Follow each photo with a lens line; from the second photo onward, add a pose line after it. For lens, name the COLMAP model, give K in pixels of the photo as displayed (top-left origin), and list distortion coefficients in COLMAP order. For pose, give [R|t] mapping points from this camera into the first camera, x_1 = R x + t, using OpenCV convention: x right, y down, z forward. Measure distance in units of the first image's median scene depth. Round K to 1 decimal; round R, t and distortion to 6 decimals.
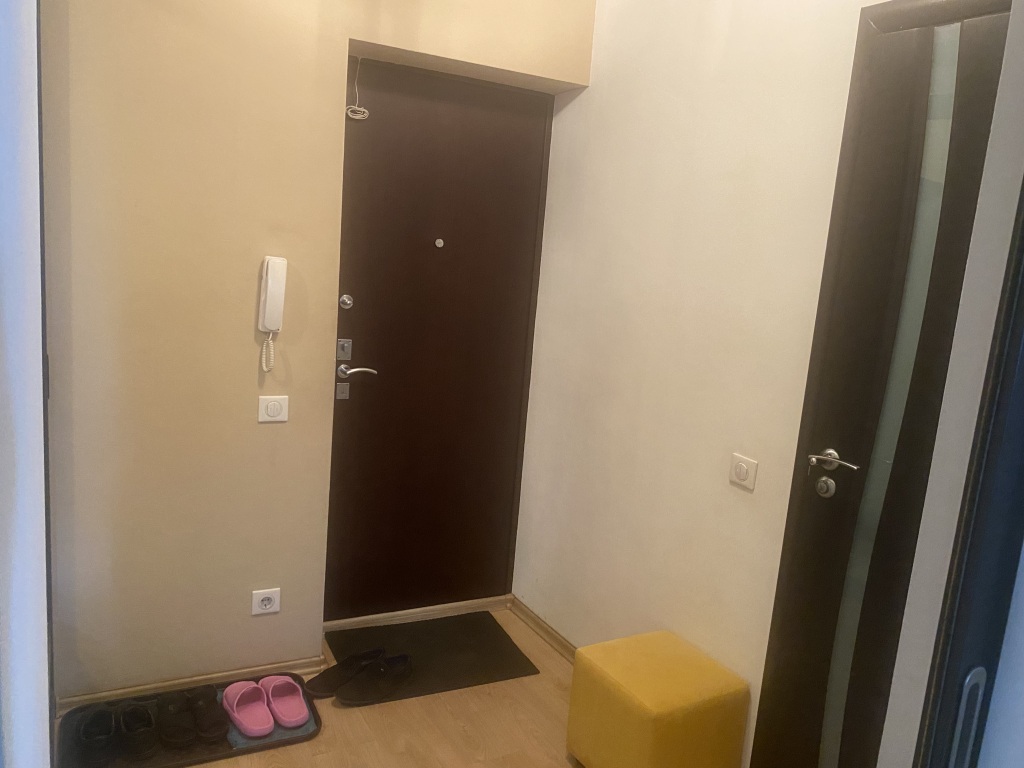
lens RADIAL K [[785.8, 0, 512.0], [0, 785.8, 384.0], [0, 0, 1]] dist [0.060978, -0.100173]
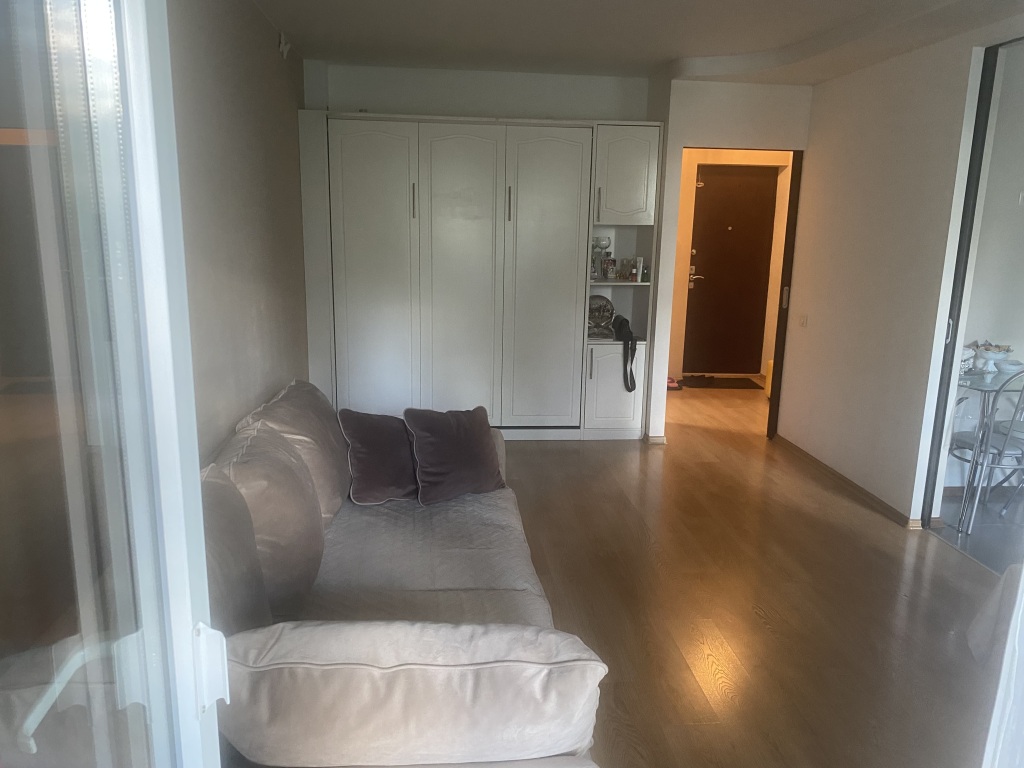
lens RADIAL K [[795.2, 0, 495.1], [0, 795.2, 396.2], [0, 0, 1]] dist [0.057775, -0.132625]
pose [[0.910863, 0.022266, -0.412107, 0.318458], [-0.011161, 0.999507, 0.029333, 0.322961], [0.412557, -0.022119, 0.910663, -1.832480]]
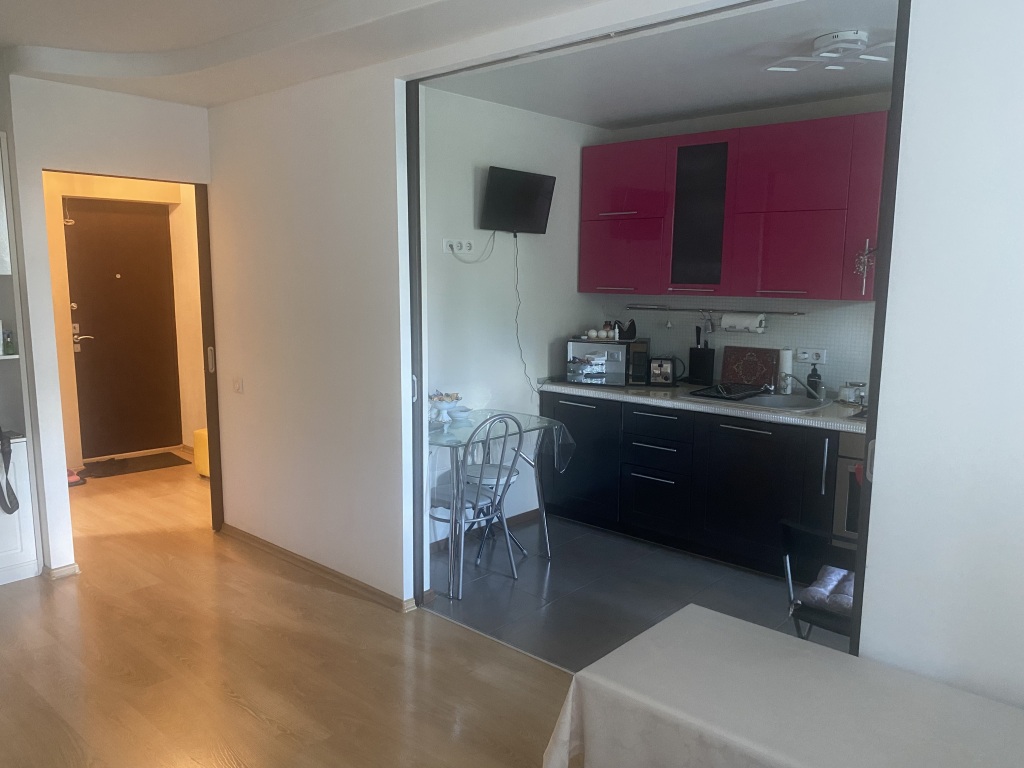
lens RADIAL K [[776.7, 0, 511.9], [0, 776.7, 393.4], [0, 0, 1]] dist [0.107398, -0.155610]
pose [[0.941847, -0.123505, 0.312524, 0.215148], [0.123774, 0.992127, 0.019060, 0.240014], [-0.312418, 0.020730, 0.949719, -1.435439]]
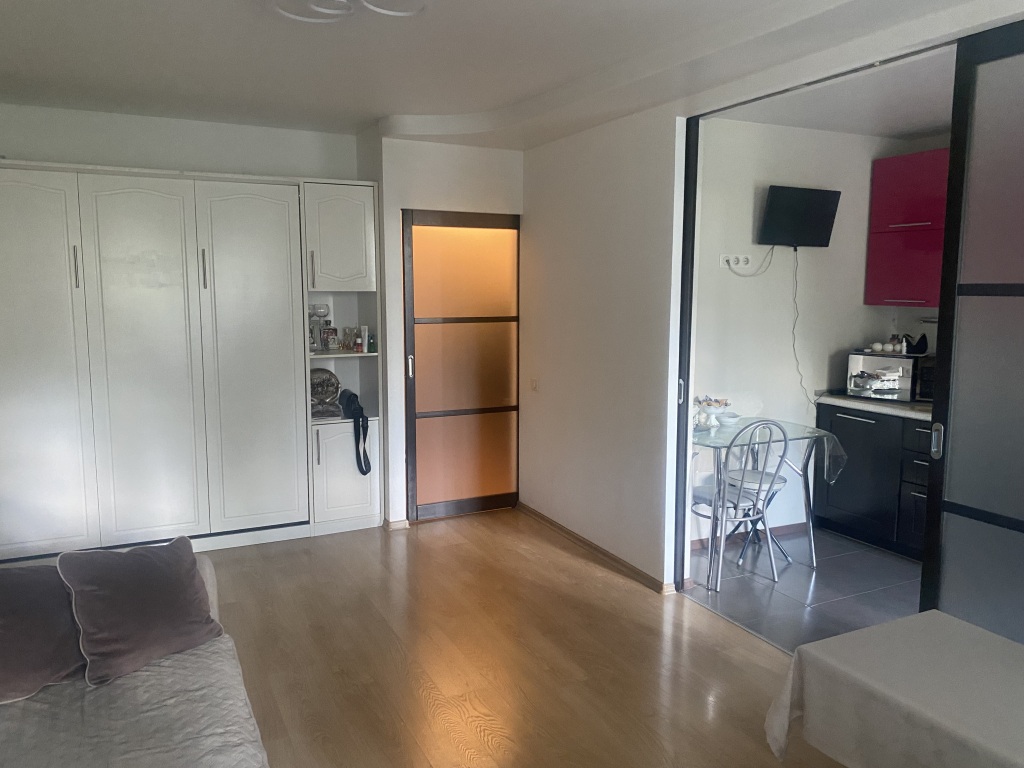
lens RADIAL K [[785.8, 0, 512.0], [0, 785.8, 384.0], [0, 0, 1]] dist [0.060978, -0.100173]
pose [[0.995795, -0.073610, -0.054534, 0.240495], [0.071043, 0.996337, -0.047607, 0.270372], [0.057838, 0.043533, 0.997376, -1.617491]]
